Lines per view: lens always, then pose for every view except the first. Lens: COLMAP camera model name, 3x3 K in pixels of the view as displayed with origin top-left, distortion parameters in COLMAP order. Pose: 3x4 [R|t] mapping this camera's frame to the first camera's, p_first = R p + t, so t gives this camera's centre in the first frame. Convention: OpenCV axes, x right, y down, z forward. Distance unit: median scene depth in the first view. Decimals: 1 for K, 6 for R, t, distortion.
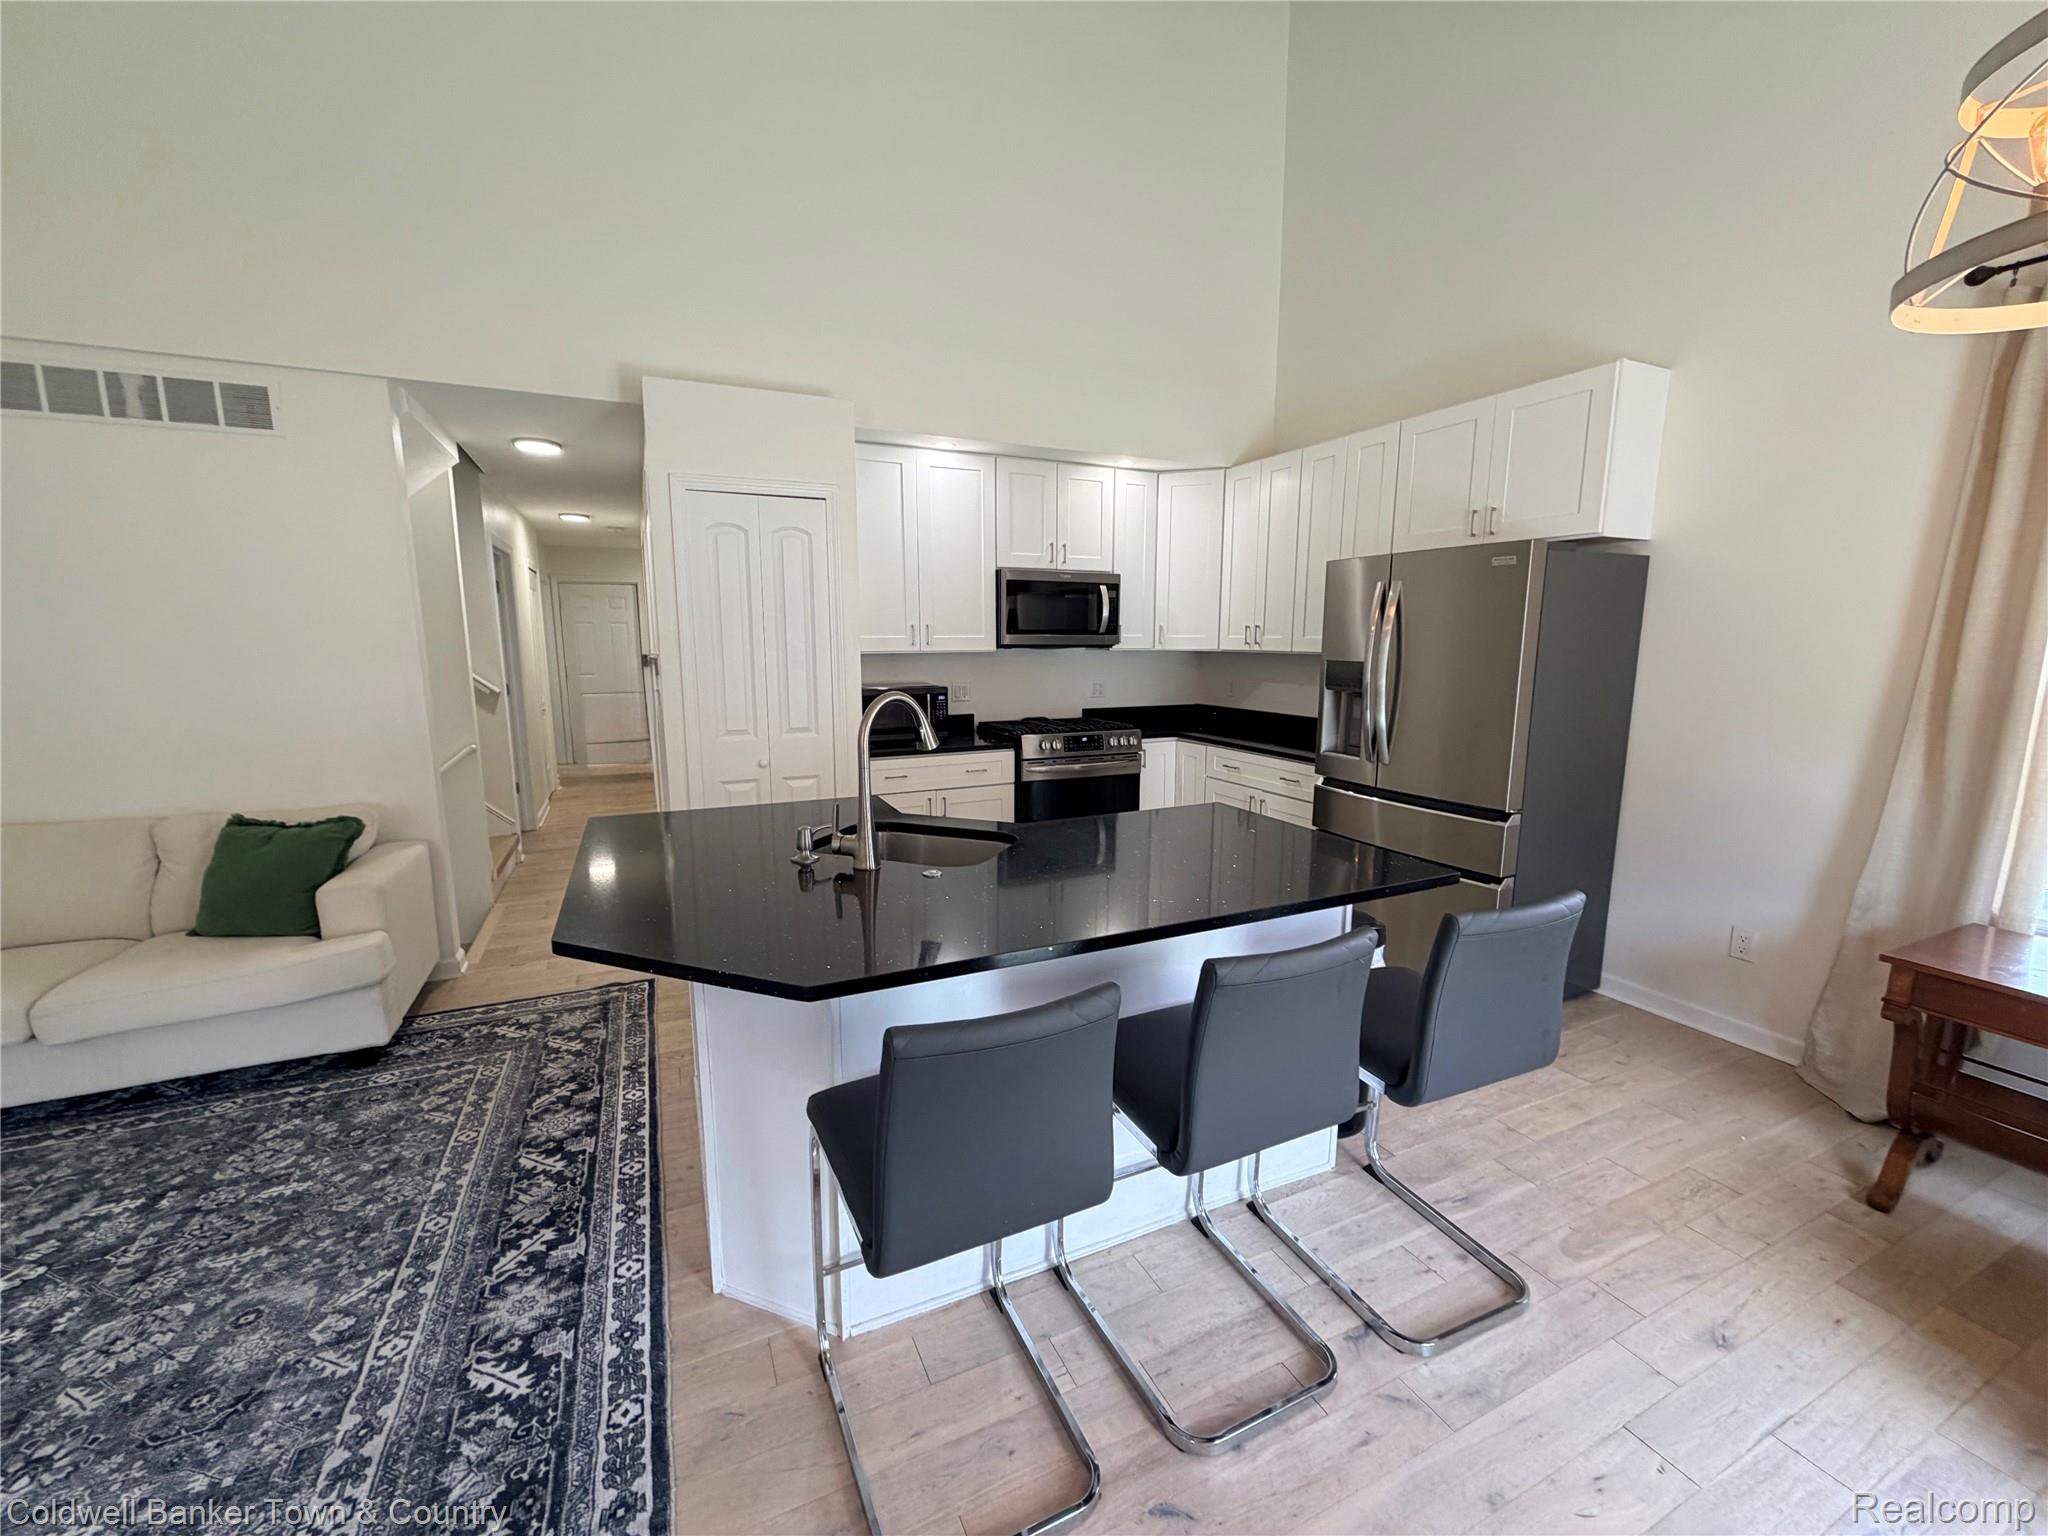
lens RADIAL K [[814.3, 0, 1017.8], [0, 814.3, 768.1], [0, 0, 1]] dist [-0.001403, 0.000277]
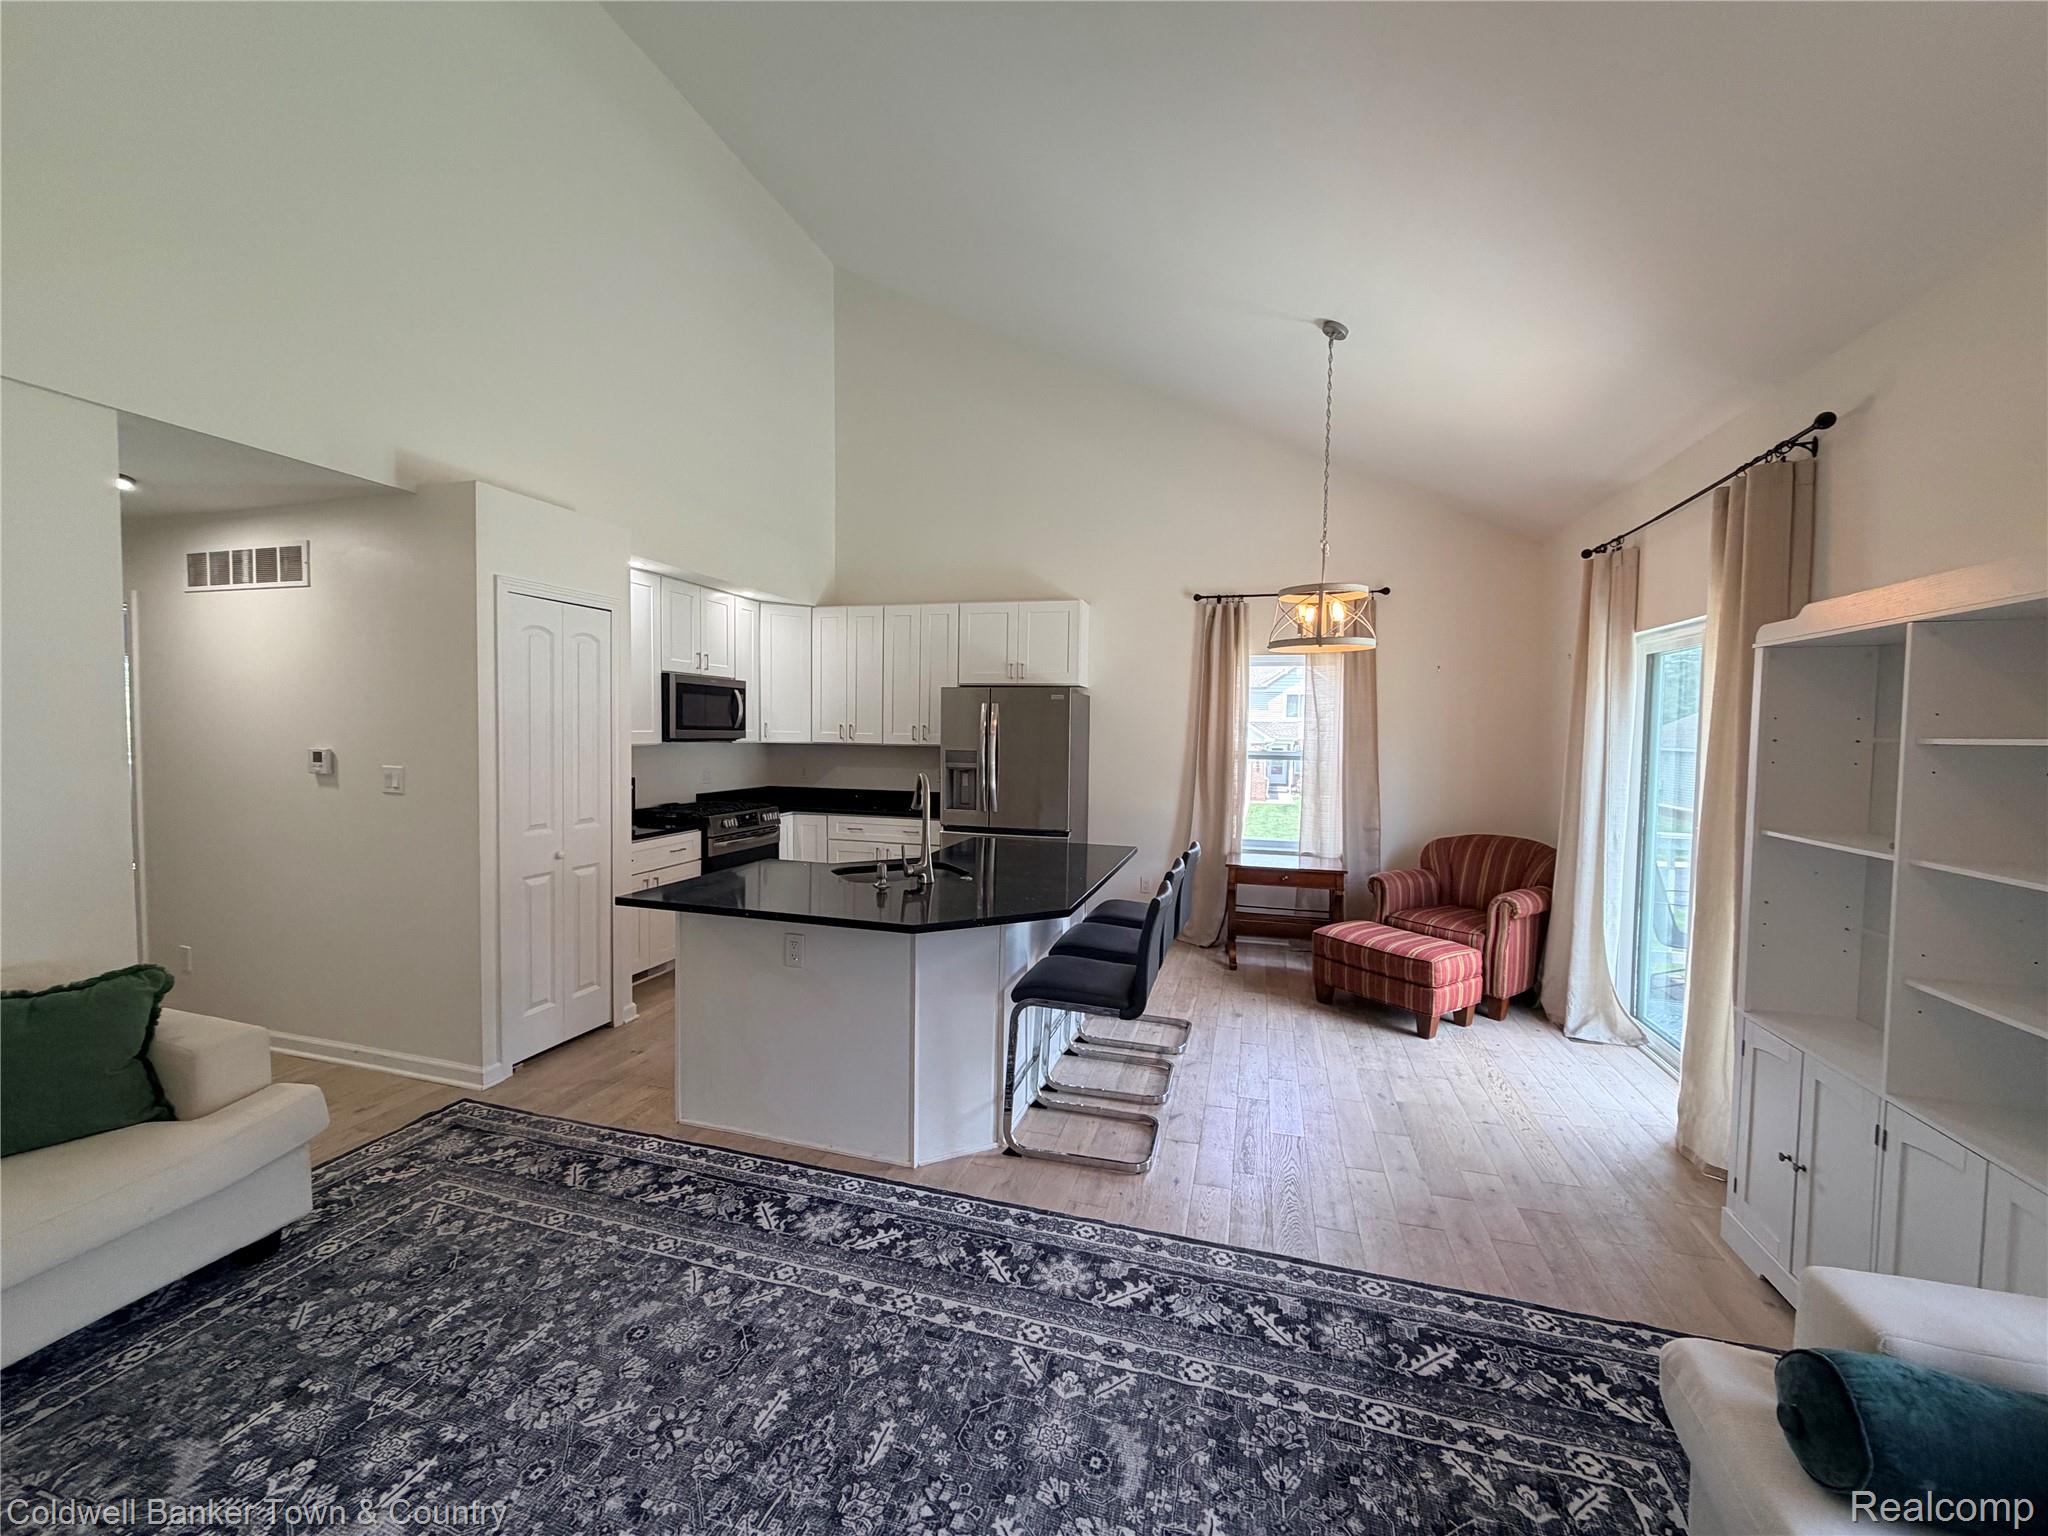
lens RADIAL K [[814.3, 0, 1017.8], [0, 814.3, 768.1], [0, 0, 1]] dist [-0.001403, 0.000277]
pose [[0.658670, -0.027059, 0.751945, -0.775750], [0.105822, 0.992752, -0.056971, 0.005188], [-0.744953, 0.117097, 0.656760, -0.130861]]
